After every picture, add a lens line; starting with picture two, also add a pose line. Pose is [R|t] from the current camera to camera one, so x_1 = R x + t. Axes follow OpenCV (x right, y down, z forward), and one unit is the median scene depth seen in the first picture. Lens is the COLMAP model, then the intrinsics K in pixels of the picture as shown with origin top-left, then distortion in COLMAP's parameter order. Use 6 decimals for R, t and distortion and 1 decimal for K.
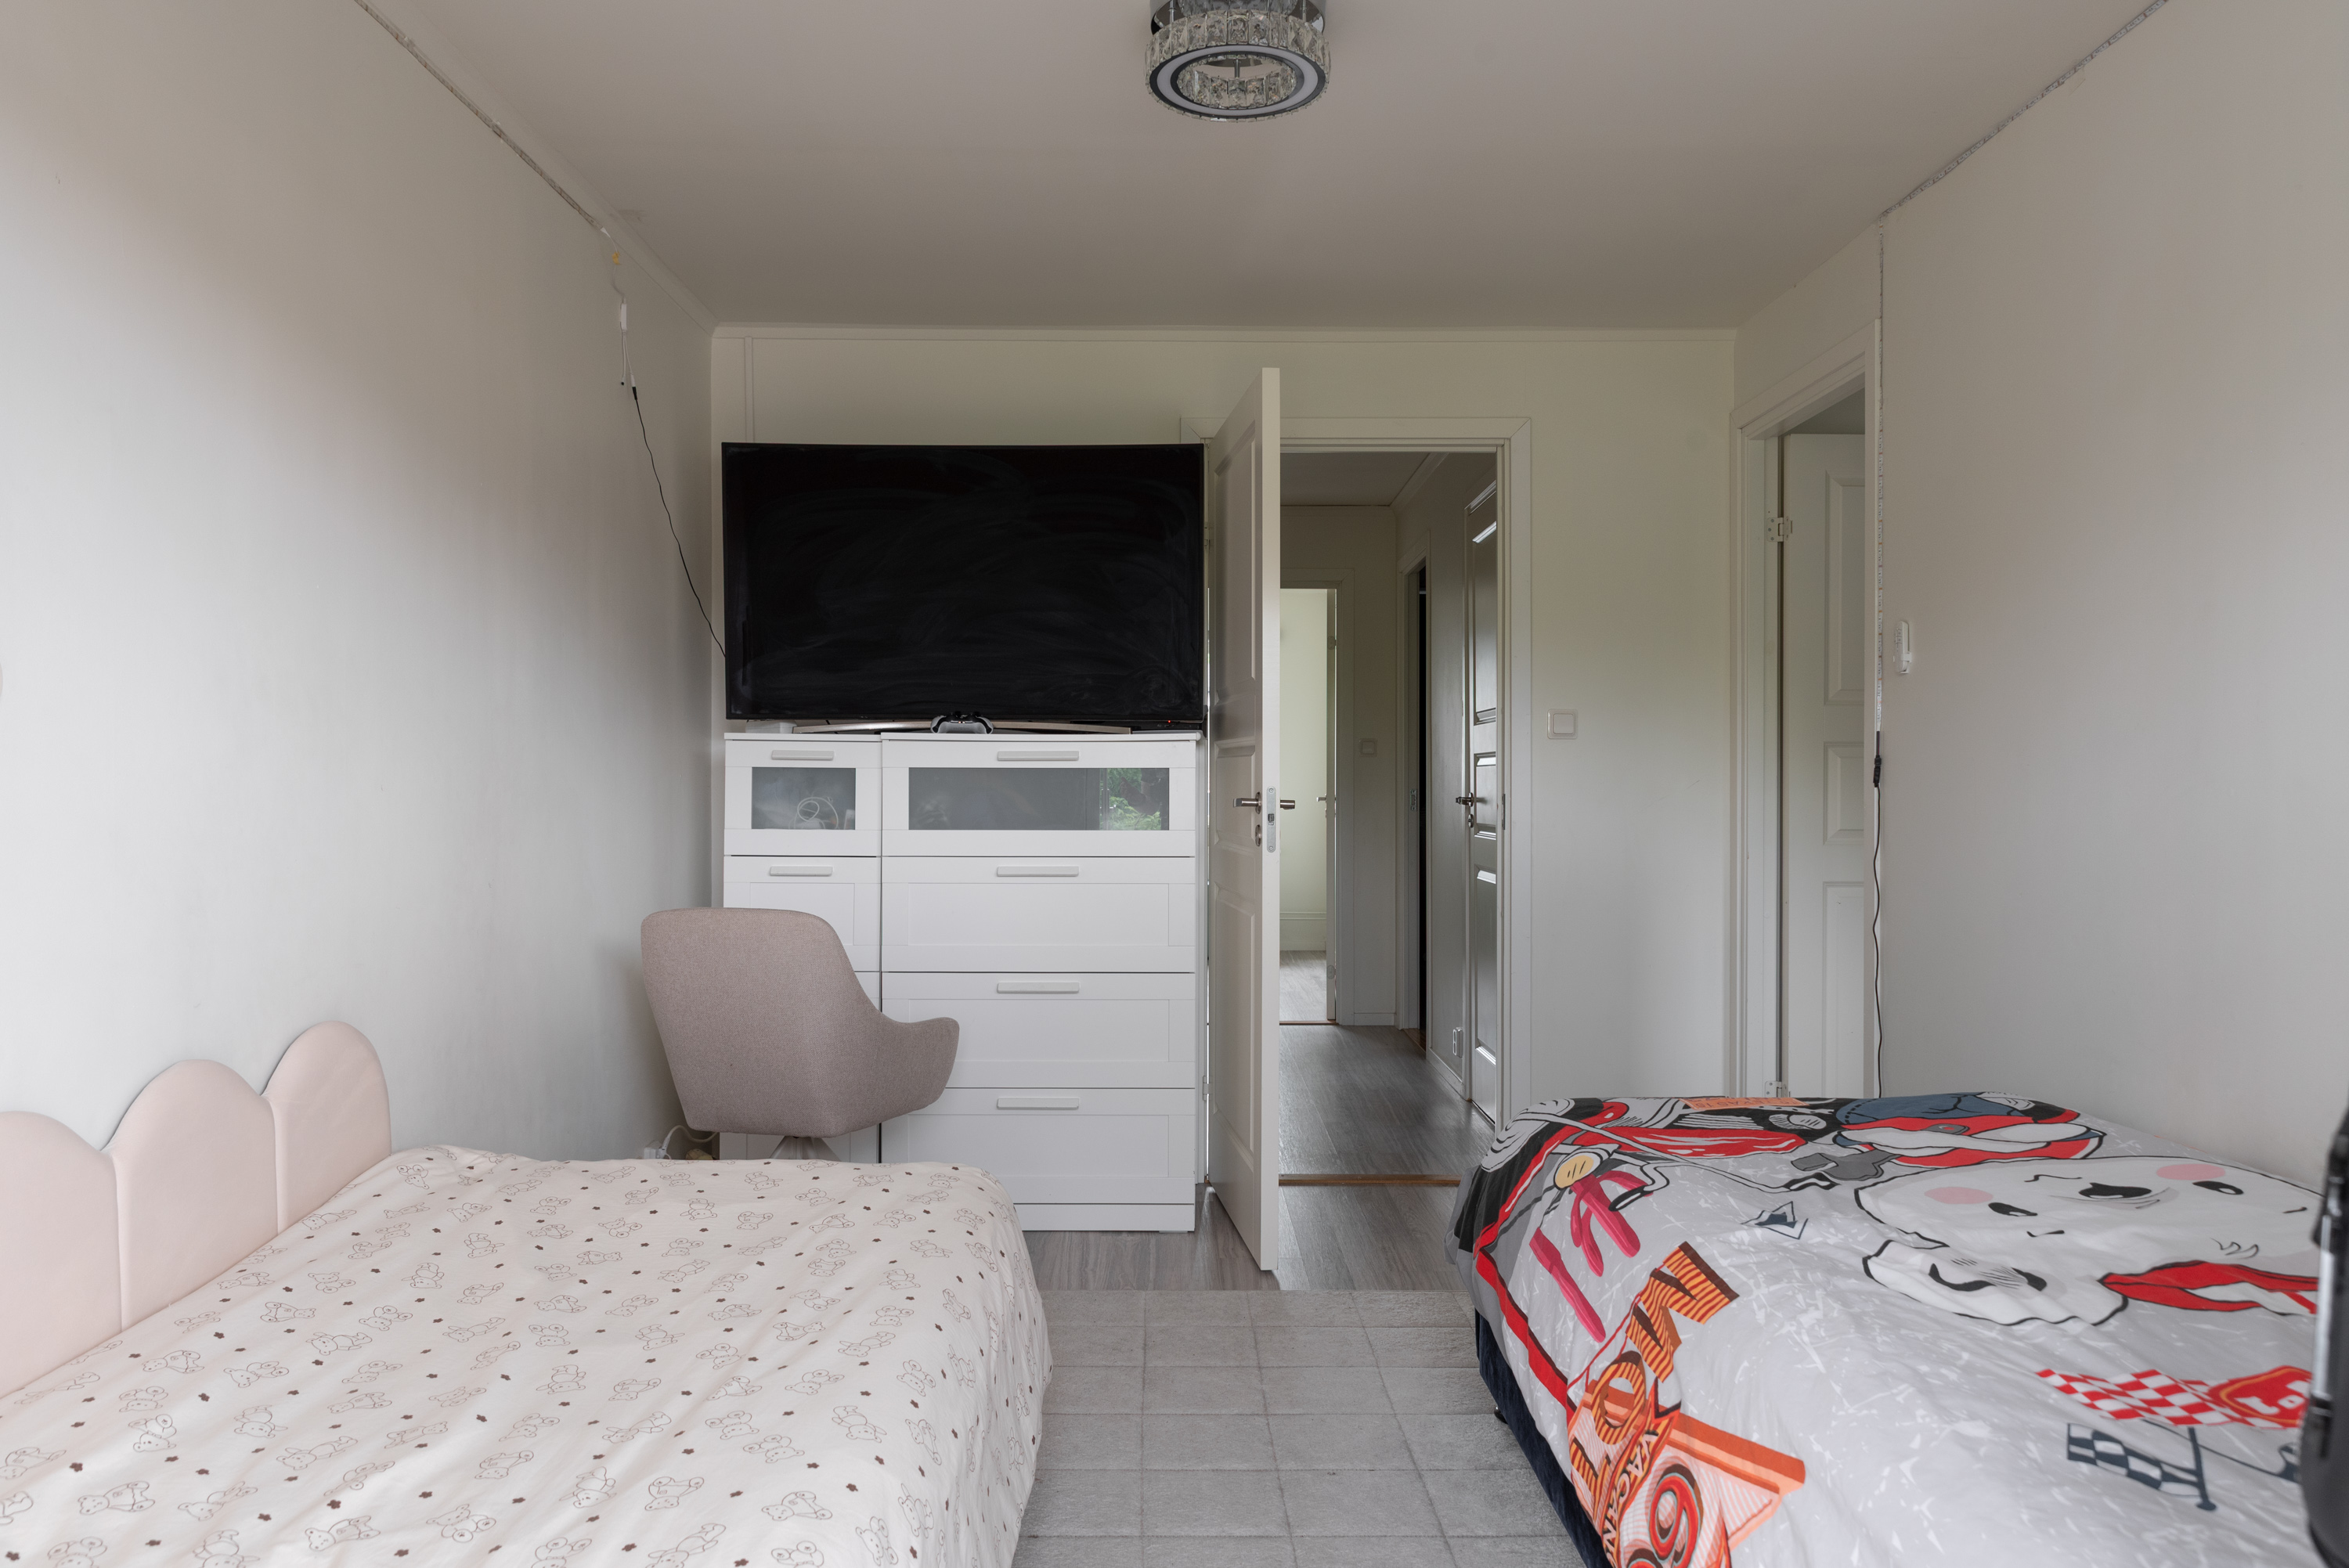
lens RADIAL K [[1612.5, 0, 1174.5], [0, 1612.5, 784.0], [0, 0, 1]] dist [0.001733, 0.000426]
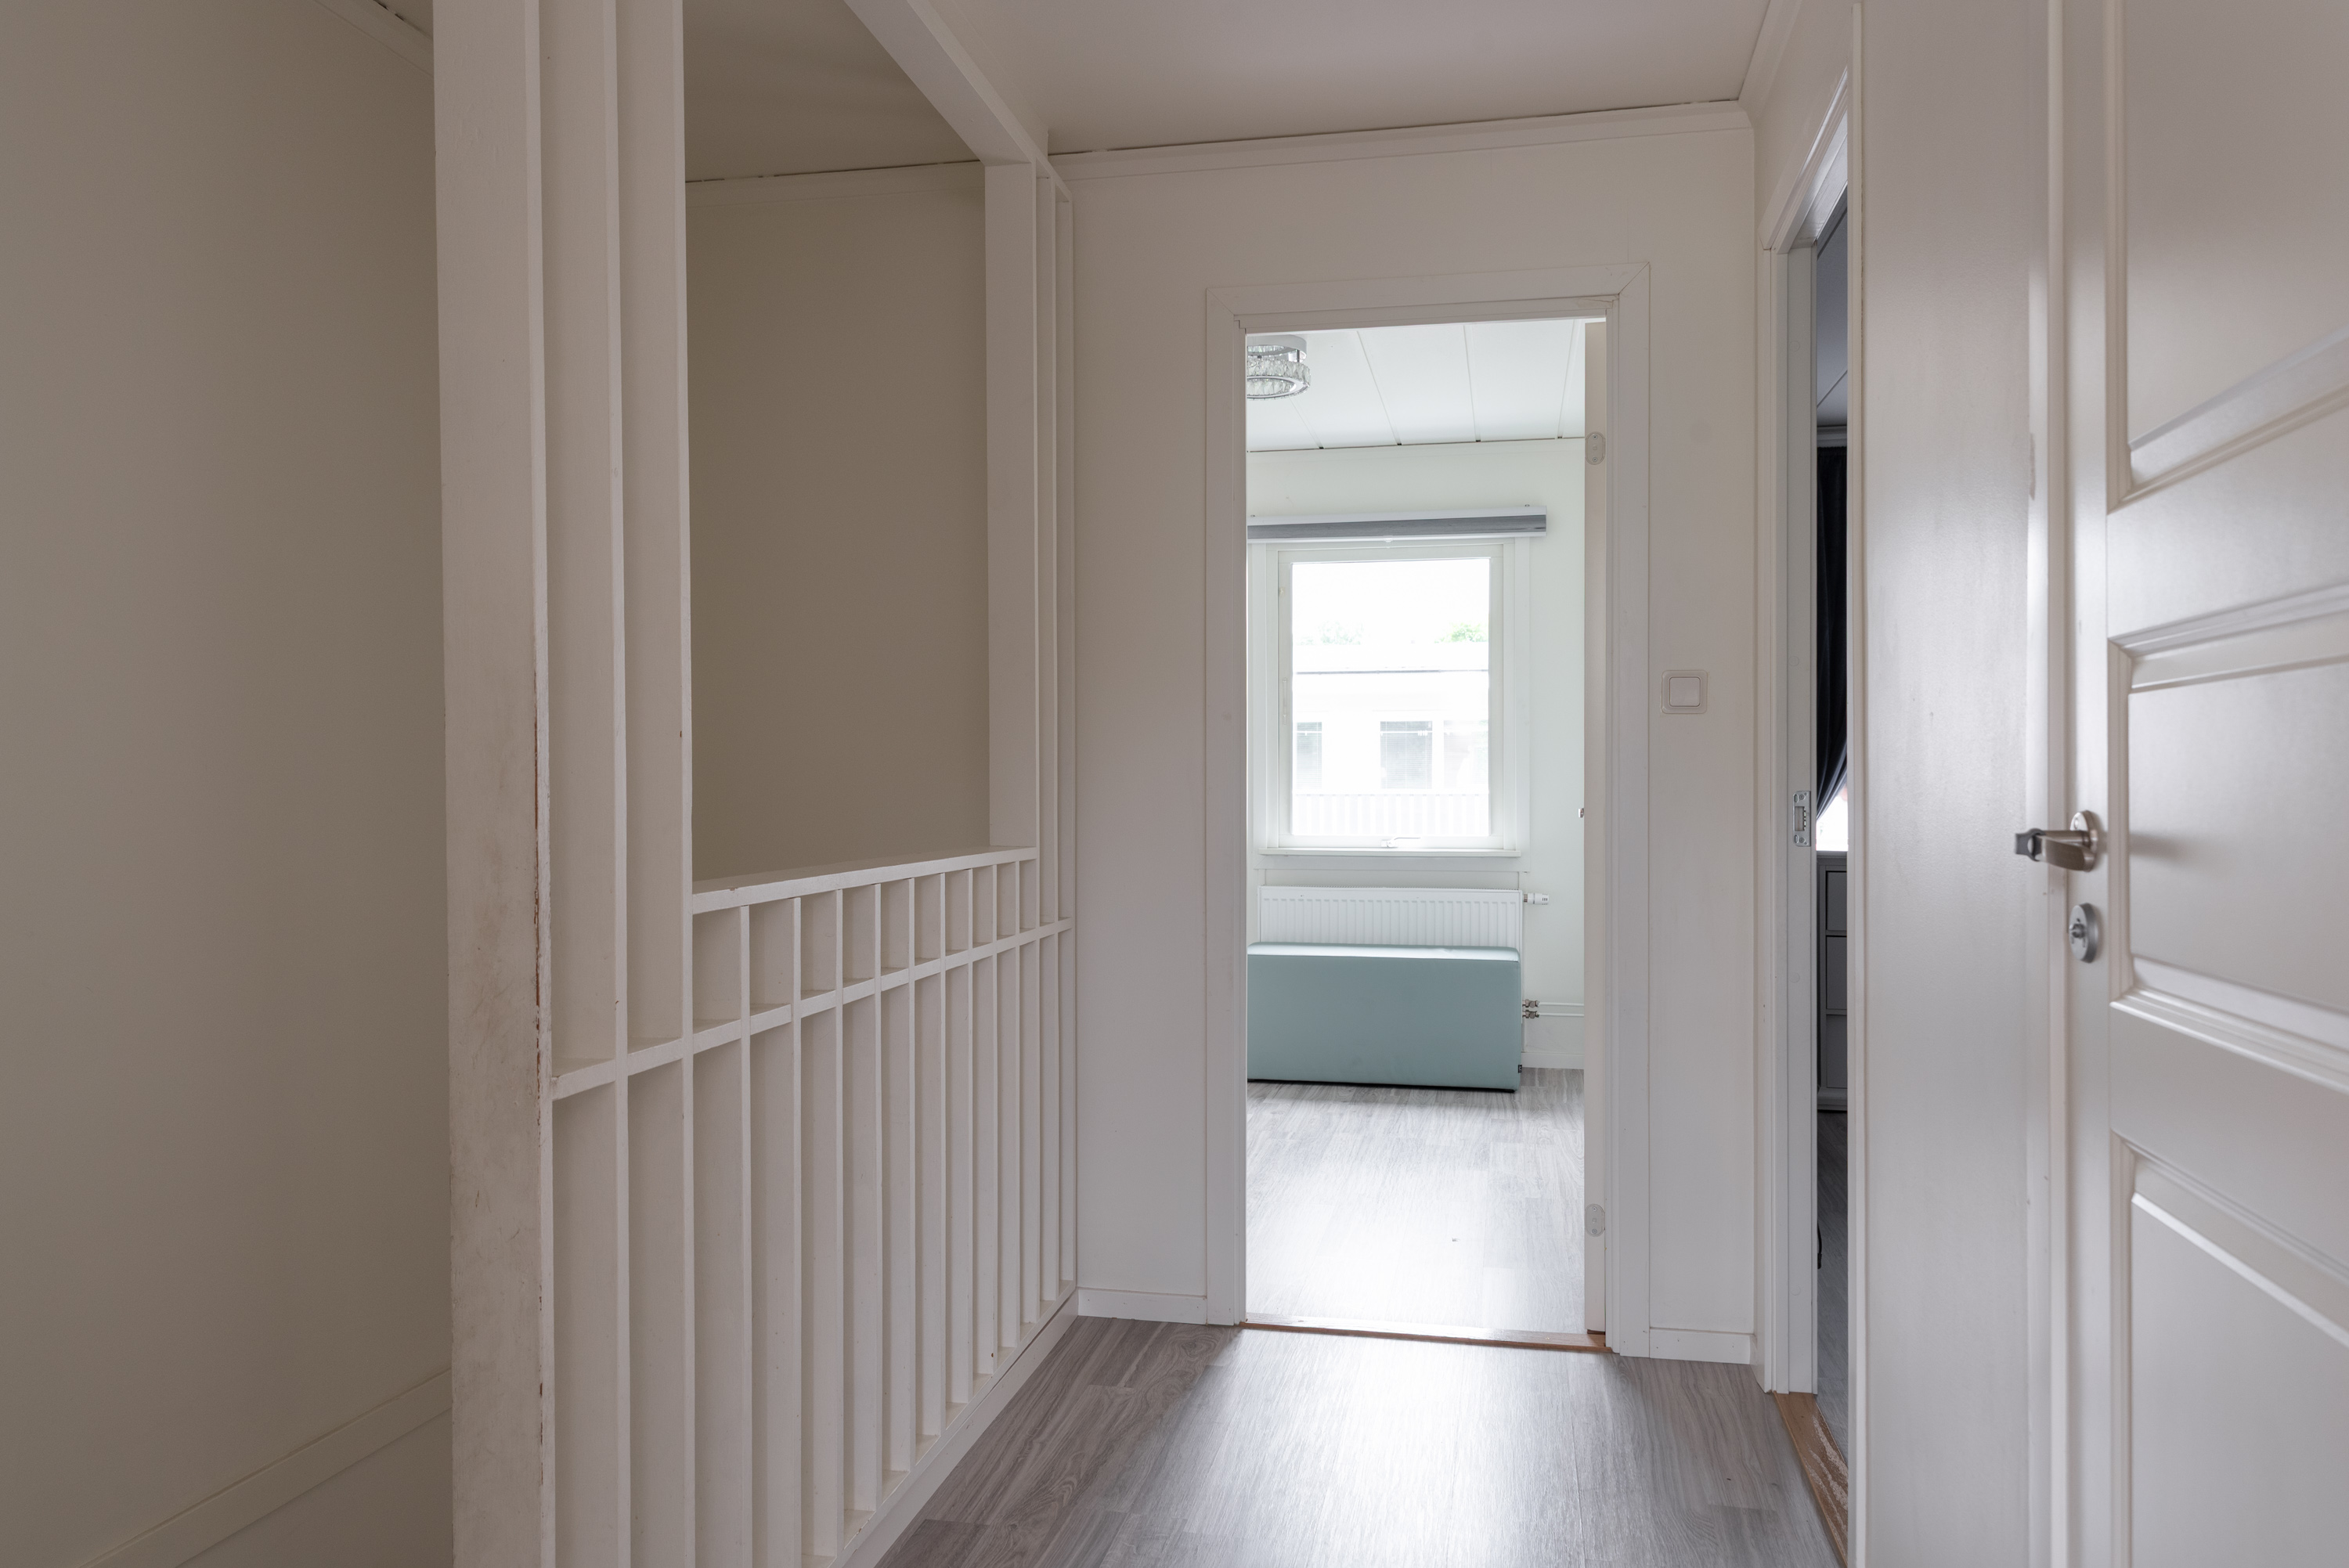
lens RADIAL K [[1612.5, 0, 1174.5], [0, 1612.5, 784.0], [0, 0, 1]] dist [0.001733, 0.000426]
pose [[0.977458, -0.001580, -0.211125, 0.083621], [0.002224, 0.999994, 0.002816, 0.000192], [0.211119, -0.003222, 0.977455, 0.594960]]
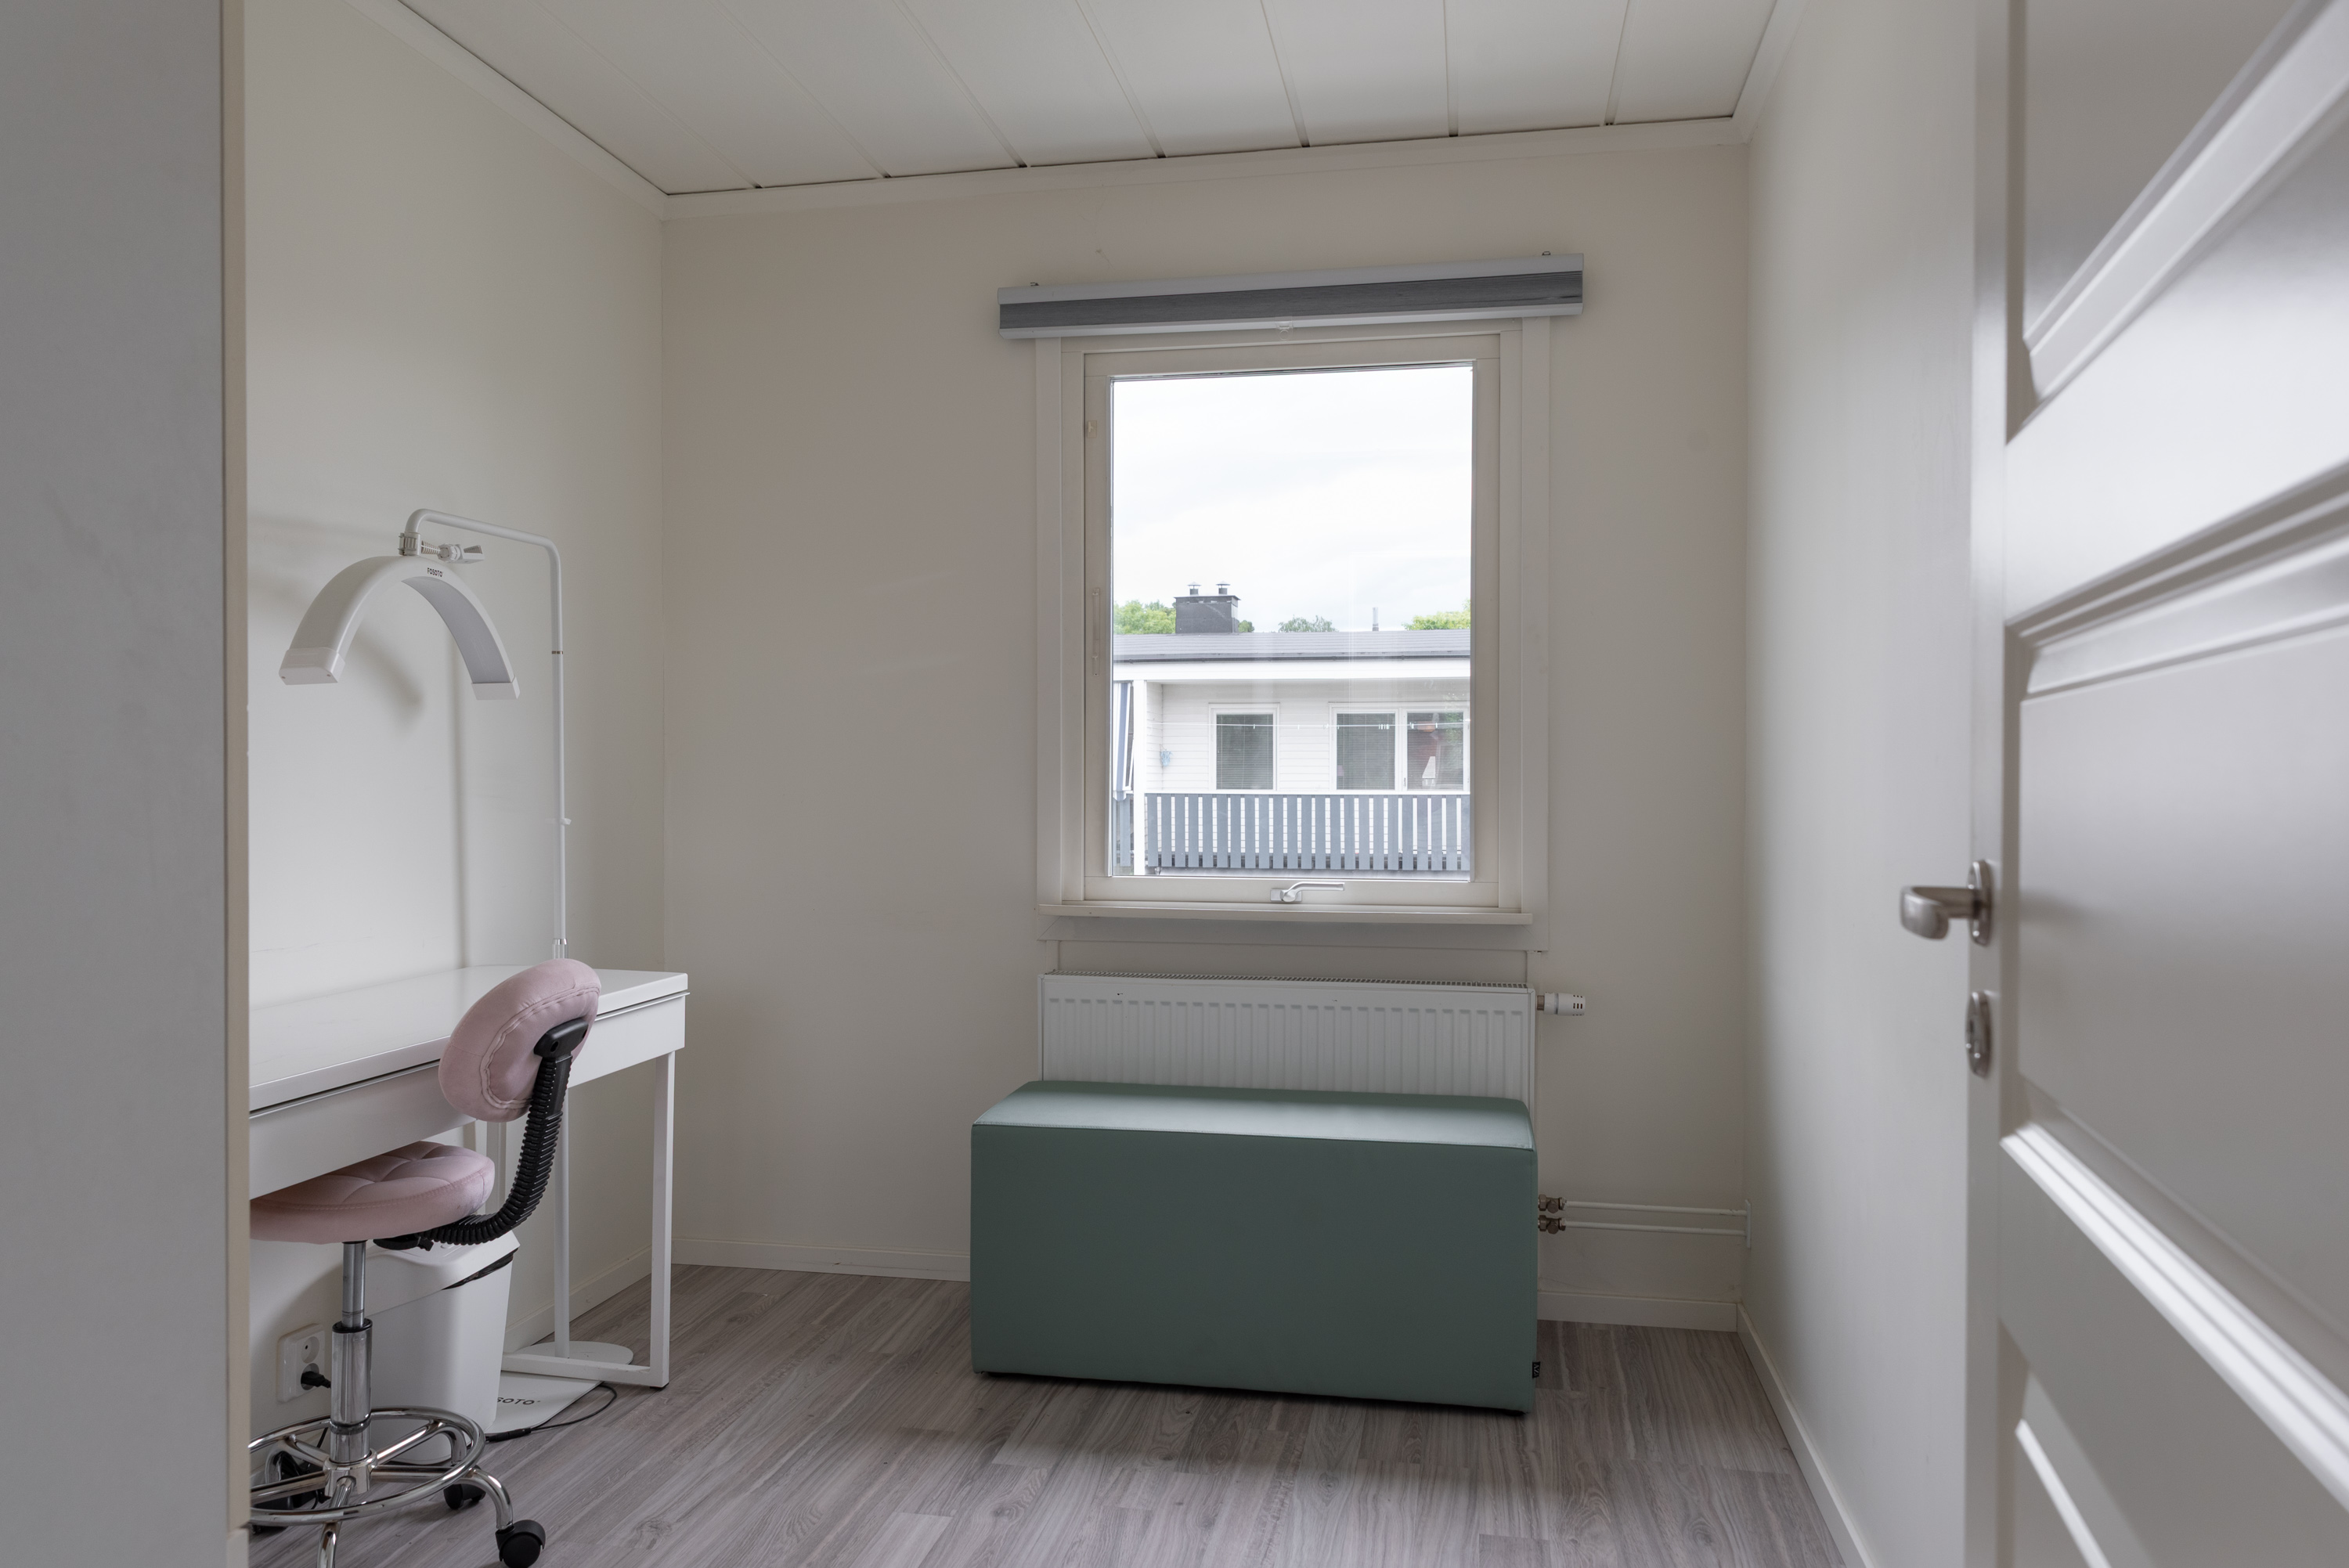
lens RADIAL K [[1612.5, 0, 1174.5], [0, 1612.5, 784.0], [0, 0, 1]] dist [0.001733, 0.000426]
pose [[0.981588, 0.002624, -0.190991, 0.076723], [-0.001876, 0.999990, 0.004095, 0.000657], [0.191000, -0.003662, 0.981583, 0.814563]]
